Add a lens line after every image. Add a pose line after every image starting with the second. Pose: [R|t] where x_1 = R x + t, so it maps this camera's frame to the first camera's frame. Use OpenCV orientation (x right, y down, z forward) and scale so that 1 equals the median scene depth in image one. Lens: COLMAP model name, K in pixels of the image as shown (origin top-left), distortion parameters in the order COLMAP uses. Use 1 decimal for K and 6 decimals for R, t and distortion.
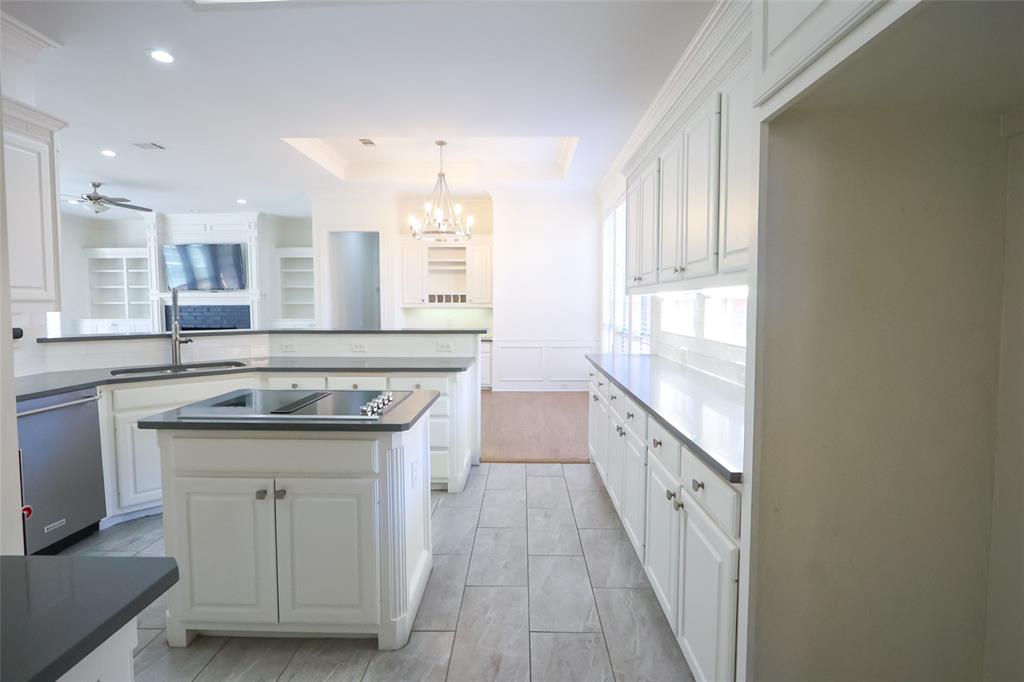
lens RADIAL K [[464.8, 0, 512.3], [0, 464.8, 330.9], [0, 0, 1]] dist [-0.013673, -0.000186]
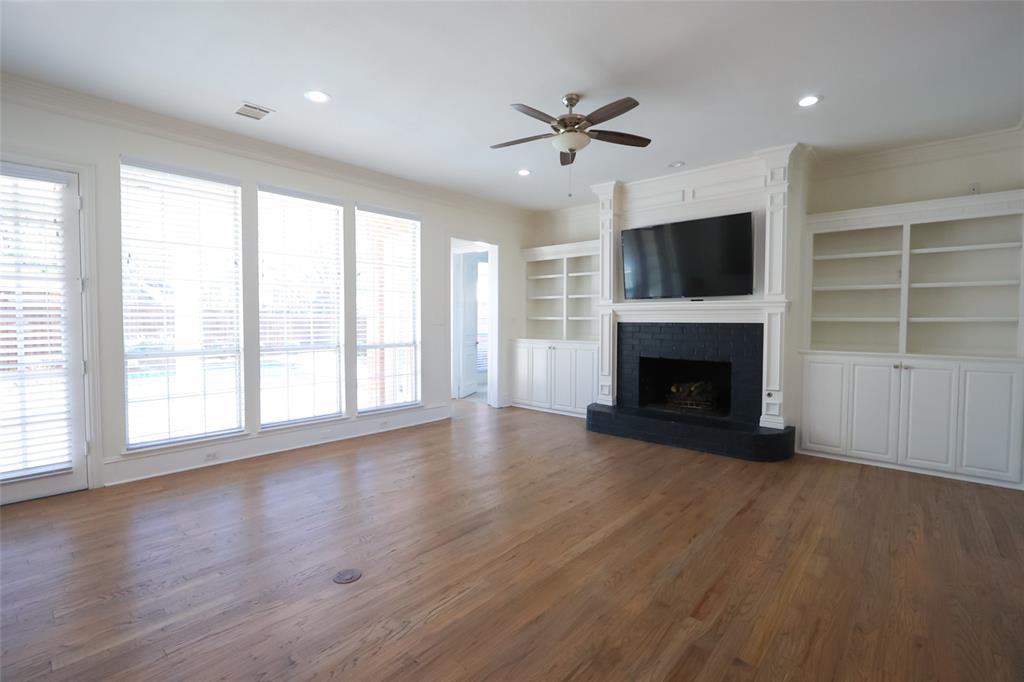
lens RADIAL K [[464.8, 0, 512.3], [0, 464.8, 330.9], [0, 0, 1]] dist [-0.013673, -0.000186]
pose [[0.754981, 0.021075, -0.655408, -0.518320], [-0.043128, 0.998915, -0.017559, -0.029957], [0.654327, 0.041523, 0.755071, 0.480557]]
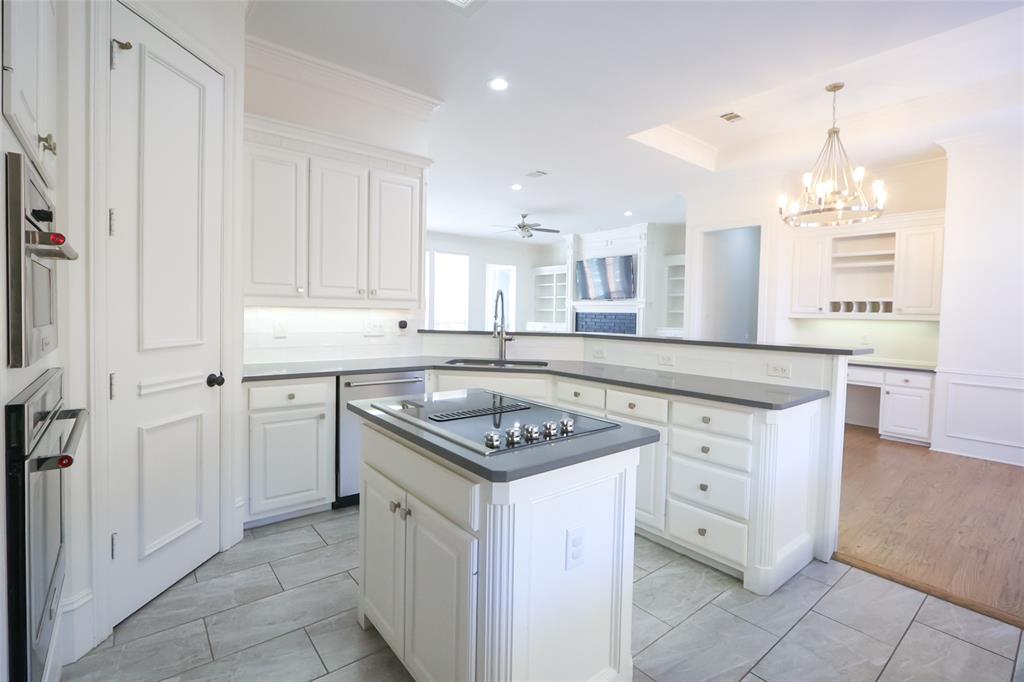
lens RADIAL K [[464.8, 0, 512.3], [0, 464.8, 330.9], [0, 0, 1]] dist [-0.013673, -0.000186]
pose [[0.644127, 0.042696, -0.763726, 0.062350], [-0.063706, 0.997967, 0.002062, 0.000106], [0.762261, 0.047326, 0.645537, 0.135435]]
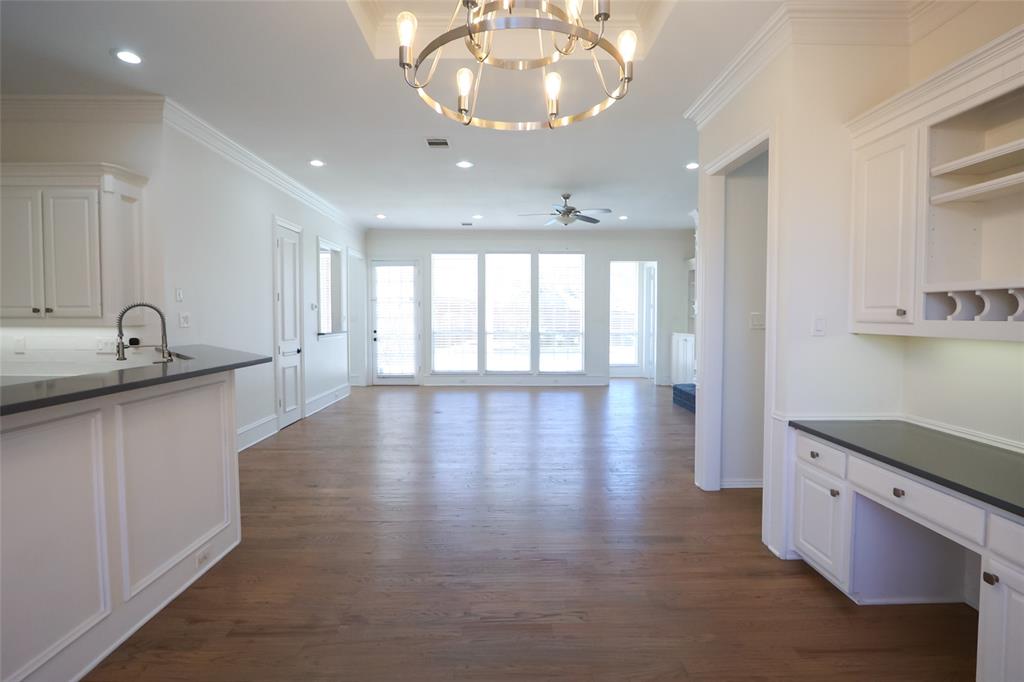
lens RADIAL K [[464.8, 0, 512.3], [0, 464.8, 330.9], [0, 0, 1]] dist [-0.013673, -0.000186]
pose [[0.047401, 0.031271, -0.998386, 0.095491], [-0.058457, 0.997884, 0.028480, -0.046966], [0.997164, 0.057013, 0.049129, 0.747494]]
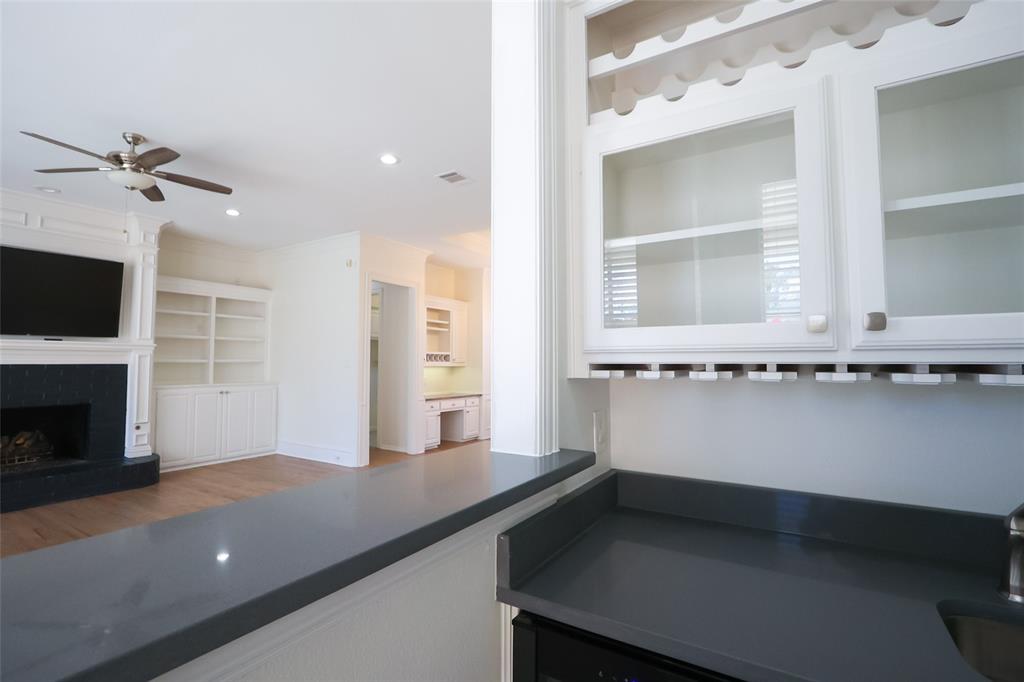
lens RADIAL K [[464.8, 0, 512.3], [0, 464.8, 330.9], [0, 0, 1]] dist [-0.013673, -0.000186]
pose [[0.527501, 0.058312, 0.847551, -0.970001], [0.047716, 0.994033, -0.098088, -0.020169], [-0.848213, 0.092183, 0.521571, 0.317296]]
